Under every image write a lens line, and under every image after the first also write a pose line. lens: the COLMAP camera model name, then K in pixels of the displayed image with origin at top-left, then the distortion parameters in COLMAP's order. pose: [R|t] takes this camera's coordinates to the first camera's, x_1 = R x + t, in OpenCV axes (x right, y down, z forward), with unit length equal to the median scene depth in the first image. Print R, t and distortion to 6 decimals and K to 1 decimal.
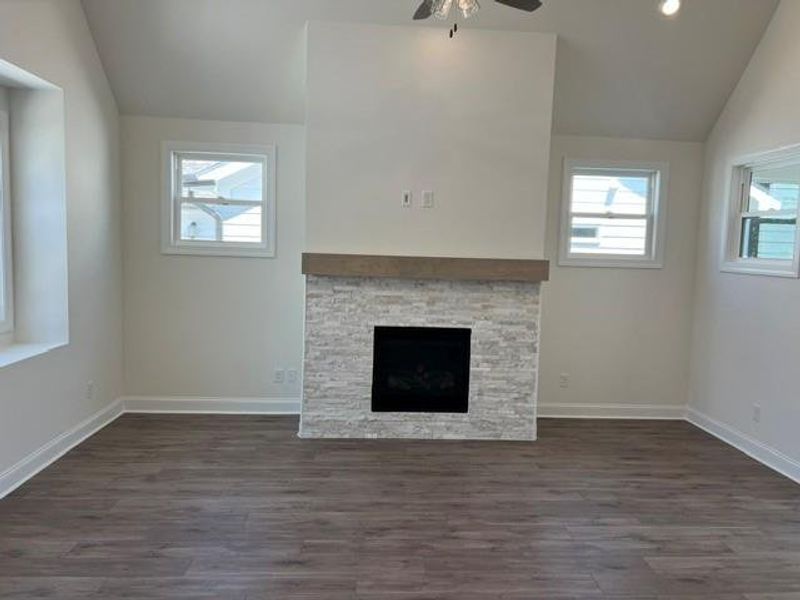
lens RADIAL K [[607.7, 0, 404.4], [0, 607.7, 296.8], [0, 0, 1]] dist [0.056147, -0.071446]
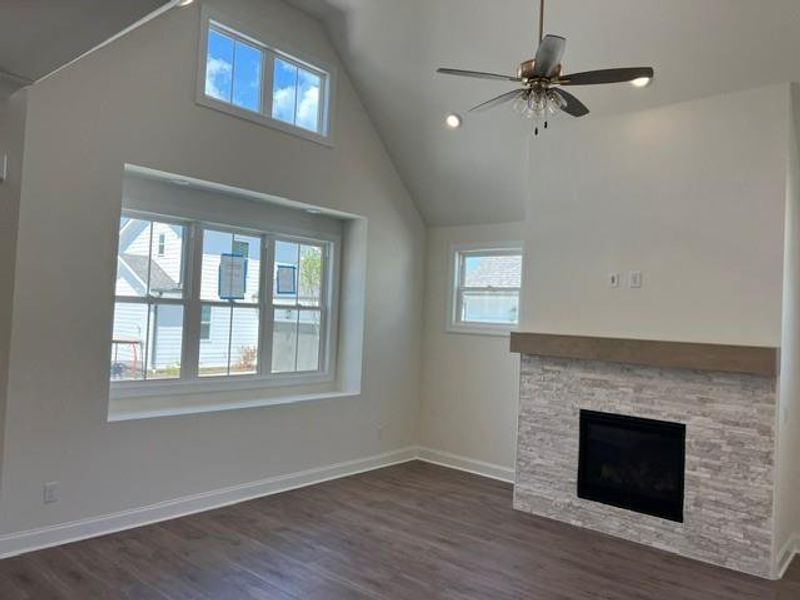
lens RADIAL K [[607.7, 0, 404.4], [0, 607.7, 296.8], [0, 0, 1]] dist [0.056147, -0.071446]
pose [[0.713307, -0.020372, -0.700555, 0.446284], [-0.084307, 0.989825, -0.114625, 0.006182], [0.695762, 0.140825, 0.704332, 0.069508]]
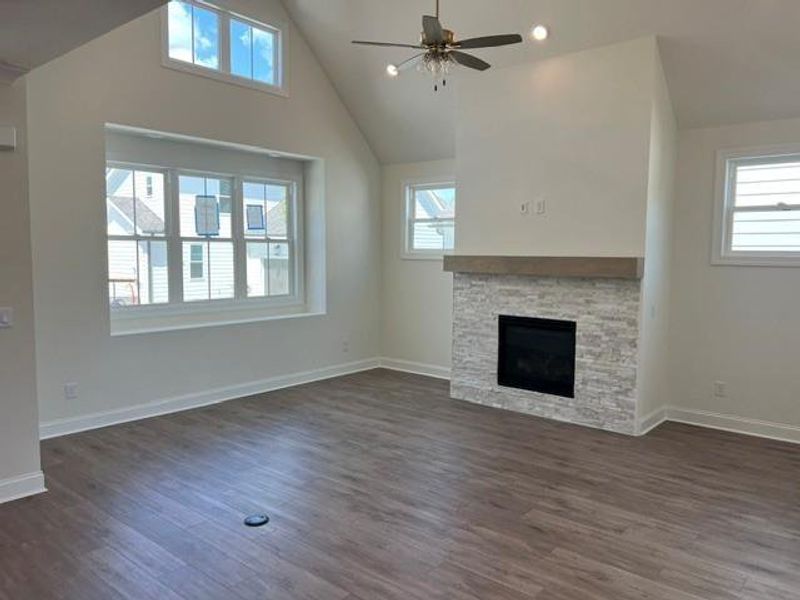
lens RADIAL K [[607.7, 0, 404.4], [0, 607.7, 296.8], [0, 0, 1]] dist [0.056147, -0.071446]
pose [[0.717543, 0.029527, -0.695888, 0.654580], [-0.047071, 0.998873, -0.006153, 0.029249], [0.694922, 0.037171, 0.718124, -0.004888]]
